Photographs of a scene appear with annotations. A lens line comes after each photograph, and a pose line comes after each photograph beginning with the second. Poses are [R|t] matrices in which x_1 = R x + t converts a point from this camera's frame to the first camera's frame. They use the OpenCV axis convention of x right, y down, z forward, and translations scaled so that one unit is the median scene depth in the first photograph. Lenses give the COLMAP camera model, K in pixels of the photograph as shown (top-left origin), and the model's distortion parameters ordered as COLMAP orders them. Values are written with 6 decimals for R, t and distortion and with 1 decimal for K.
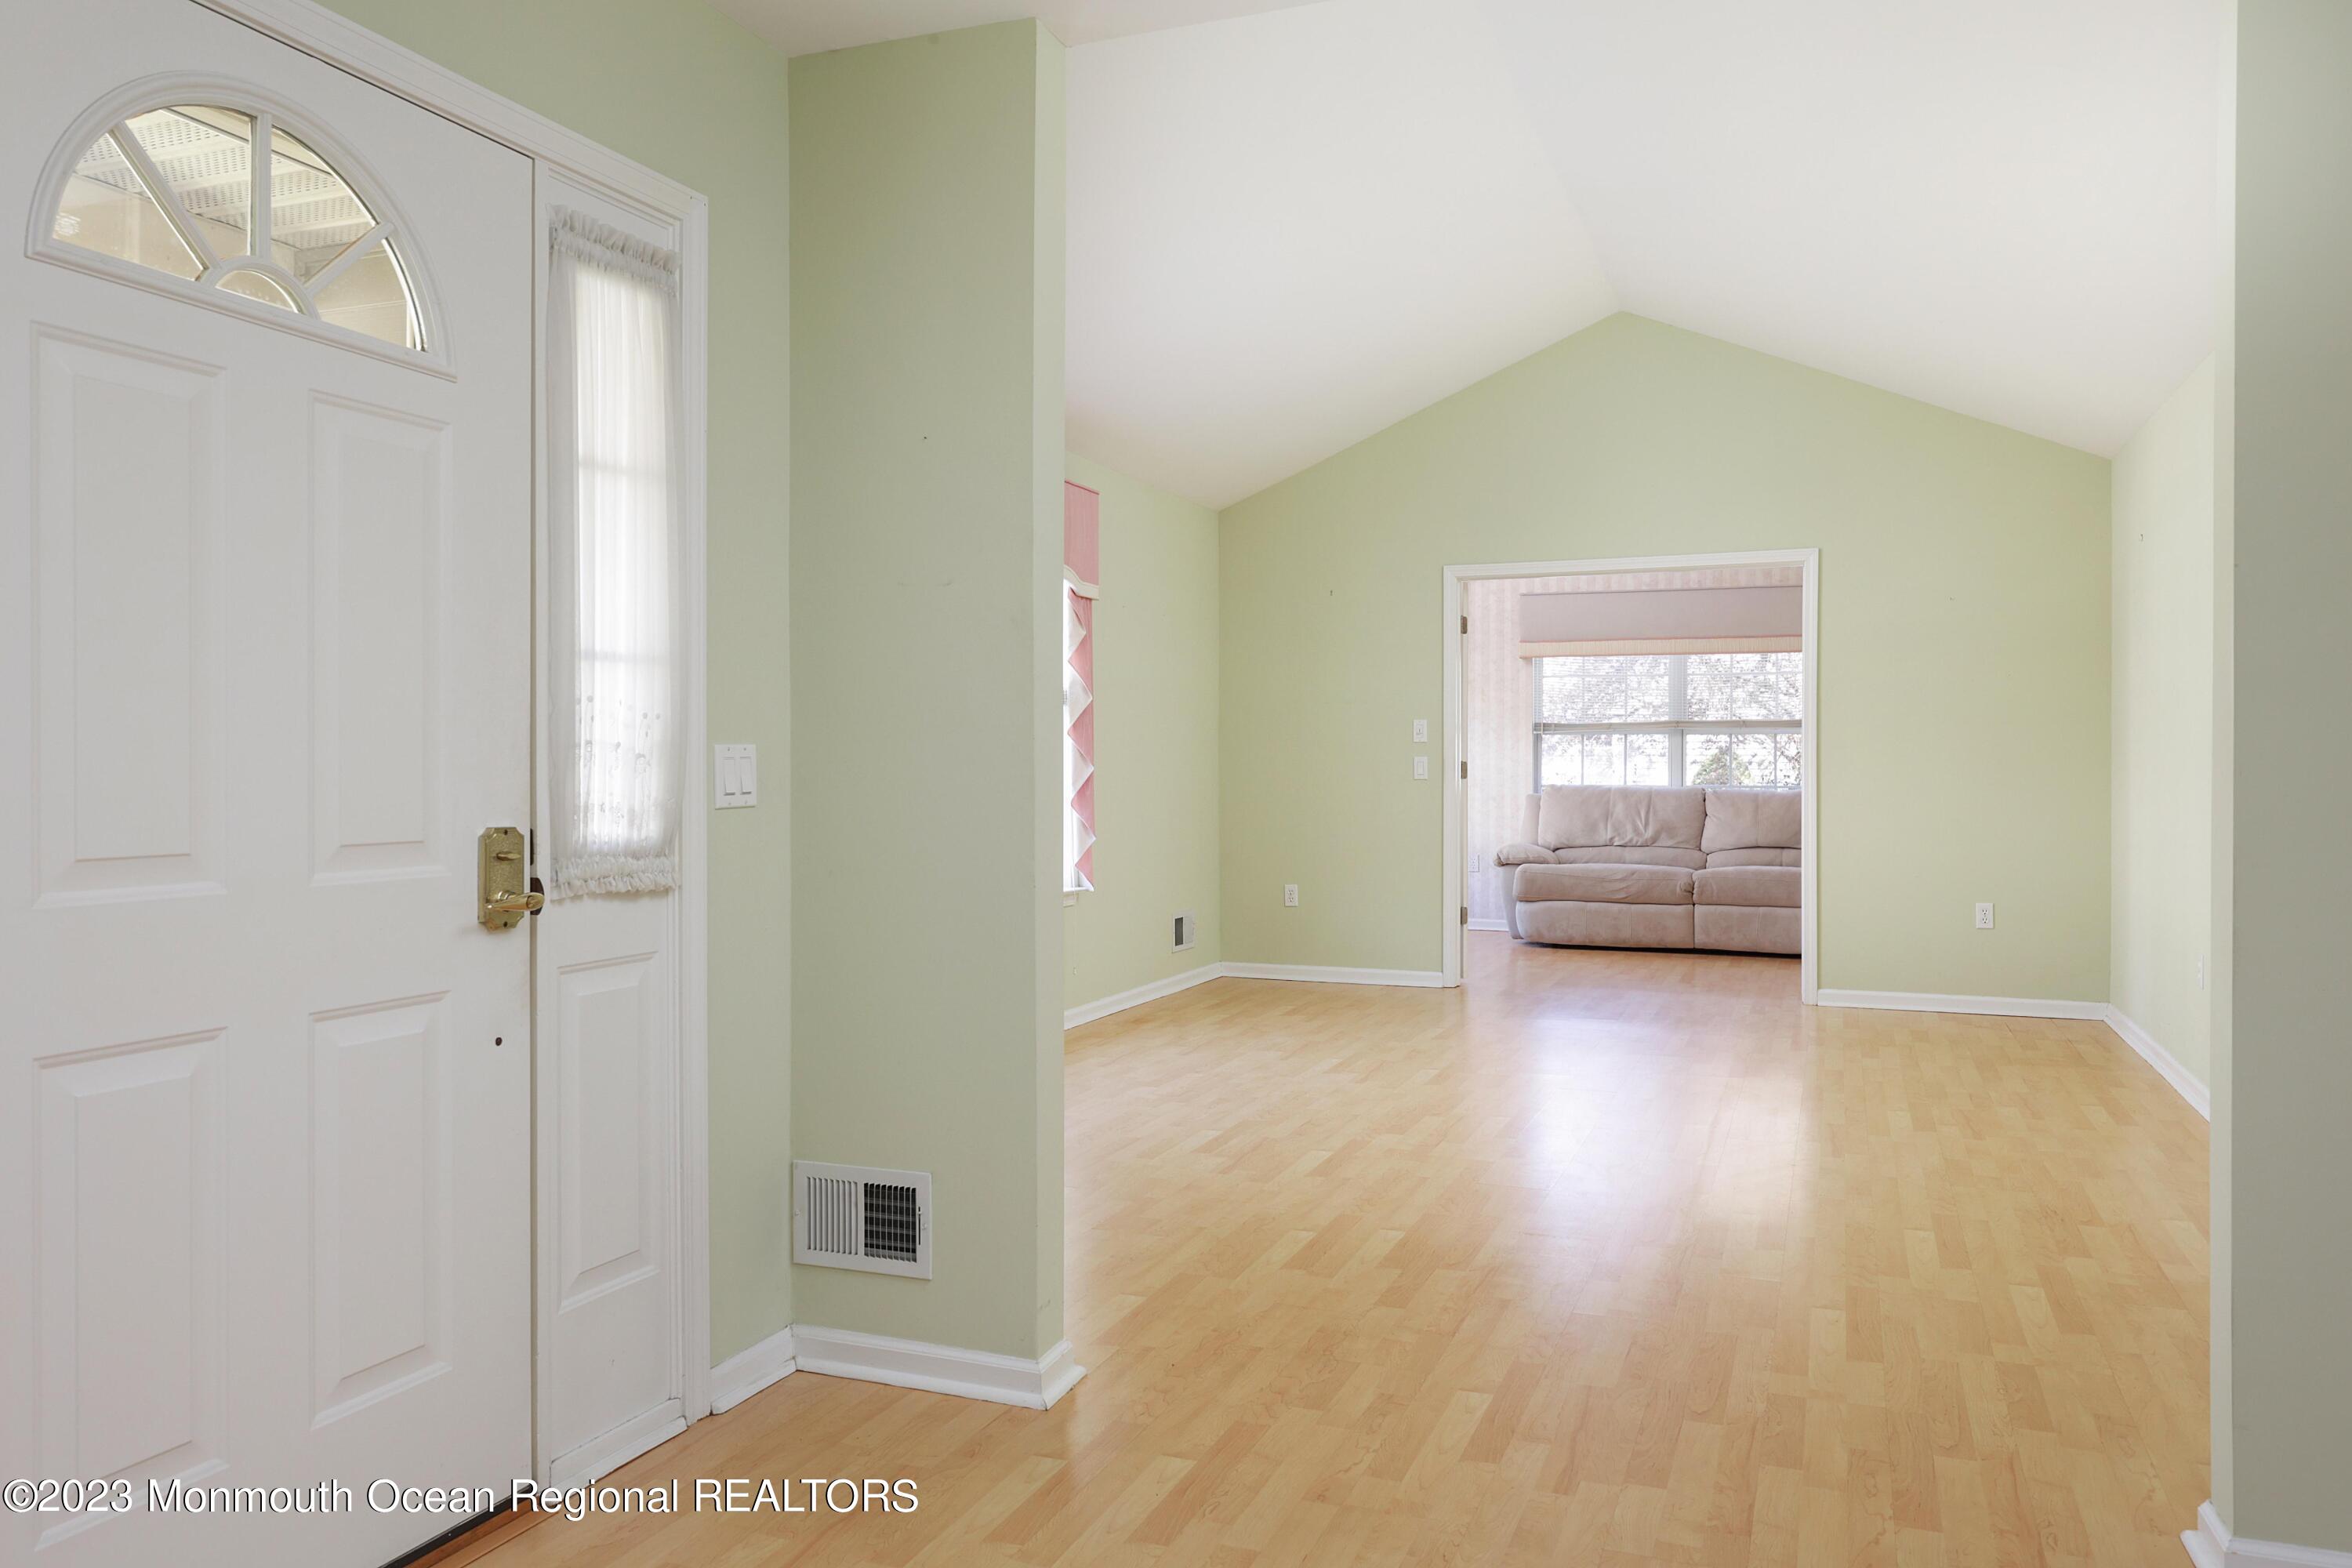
lens RADIAL K [[1665.4, 0, 1170.6], [0, 1665.4, 761.2], [0, 0, 1]] dist [0.008193, -0.000877]
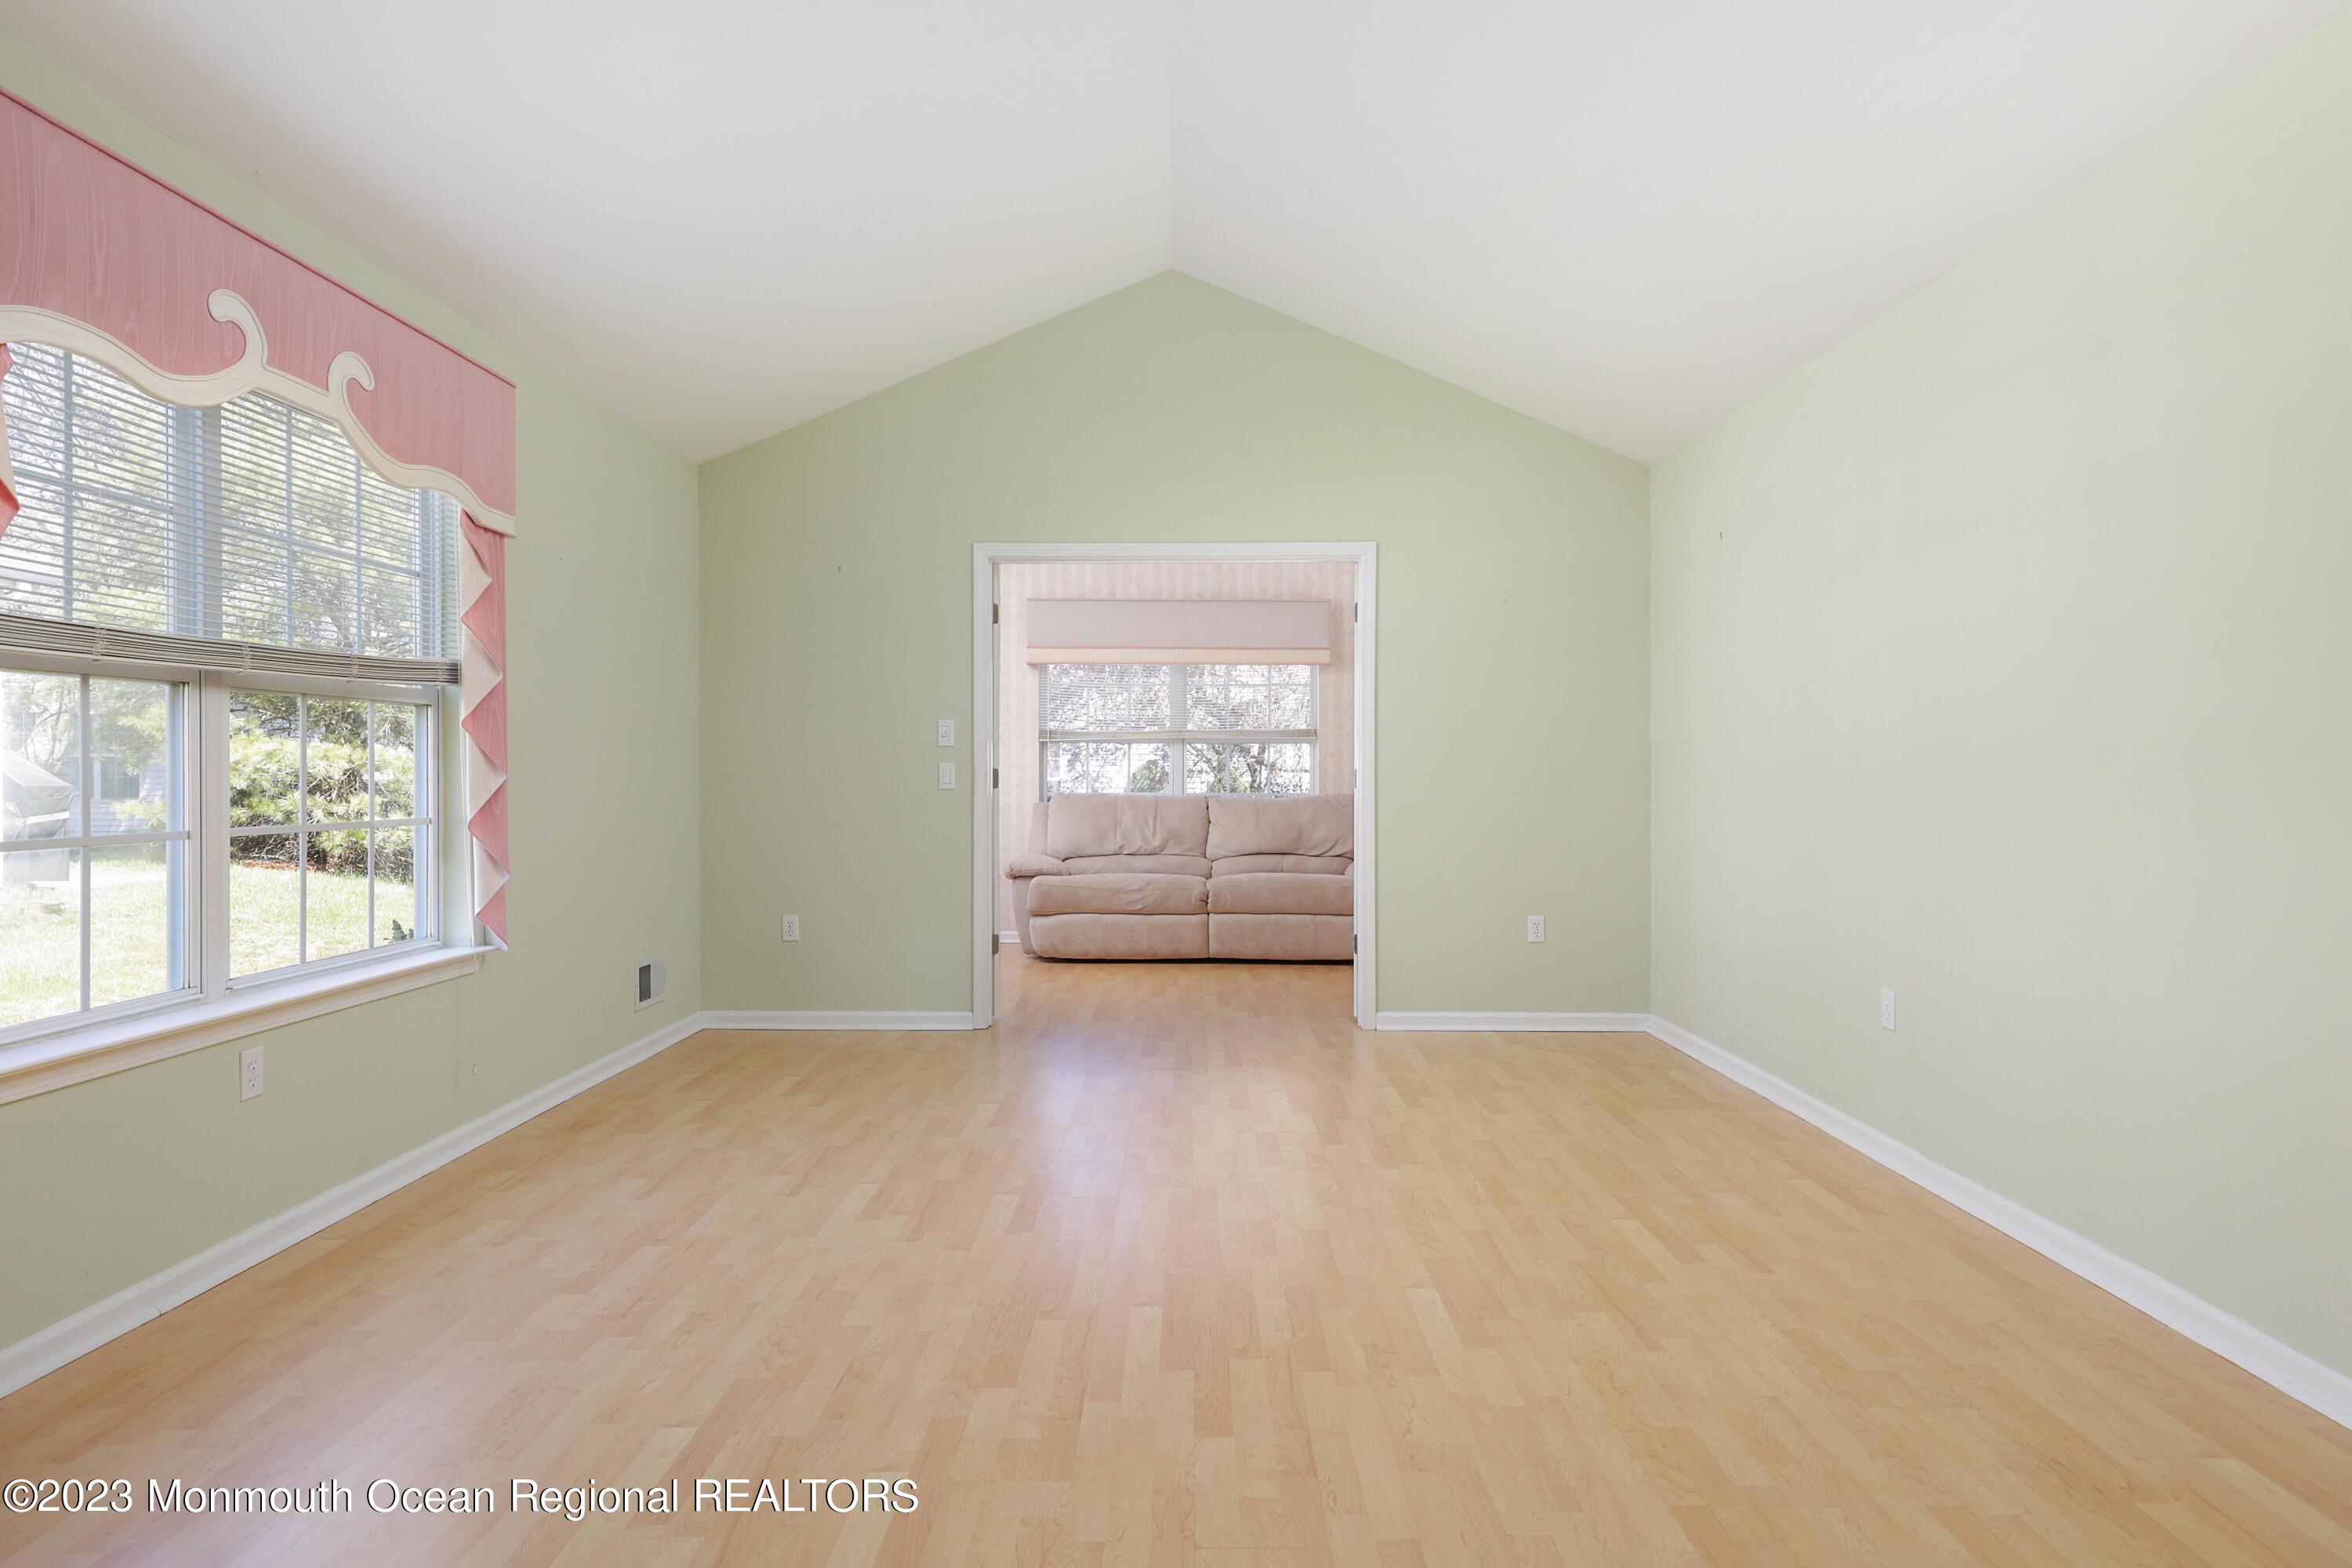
lens RADIAL K [[1313.9, 0, 1168.2], [0, 1313.9, 777.0], [0, 0, 1]] dist [-0.003199, 0.000342]
pose [[0.933325, -0.000084, 0.359032, 0.011033], [-0.001695, 0.999988, 0.004639, 0.001010], [-0.359028, -0.004938, 0.933314, 0.278869]]
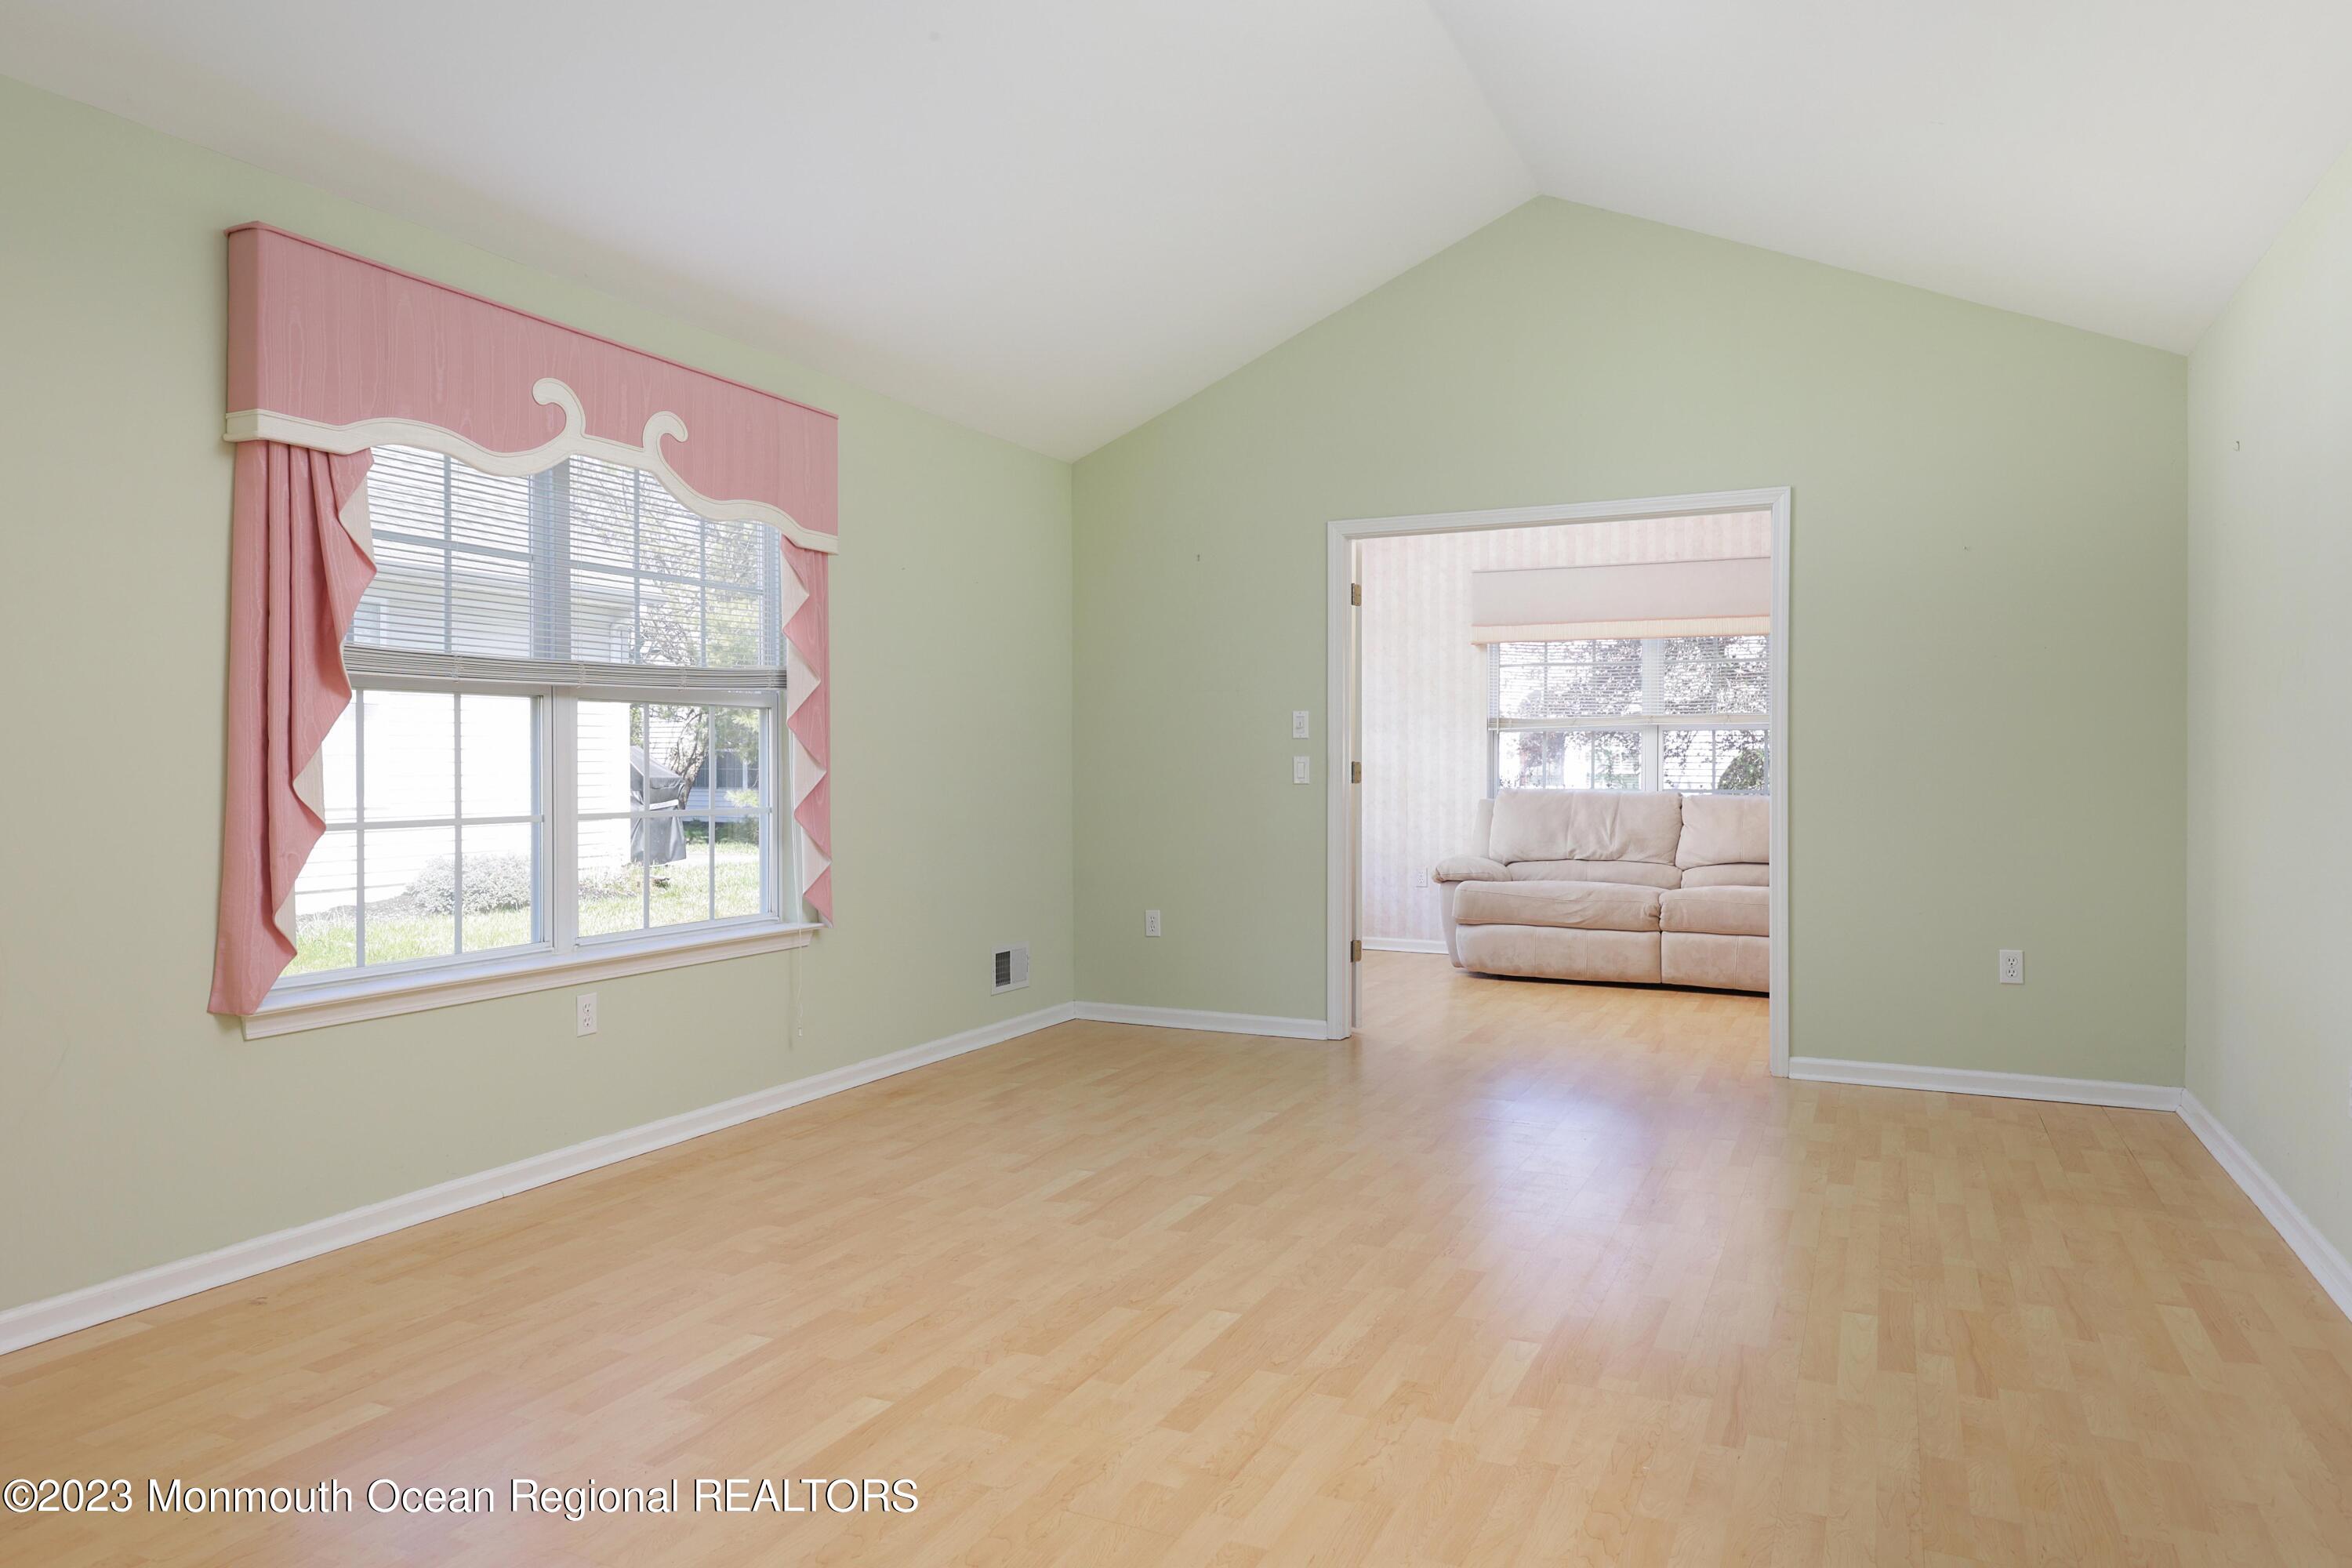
lens RADIAL K [[1491.1, 0, 1169.4], [0, 1491.1, 775.6], [0, 0, 1]] dist [-0.004203, 0.002699]
pose [[0.997727, 0.001279, -0.067371, 0.115919], [-0.000607, 0.999950, 0.009998, -0.000471], [0.067381, -0.009935, 0.997678, 0.229429]]
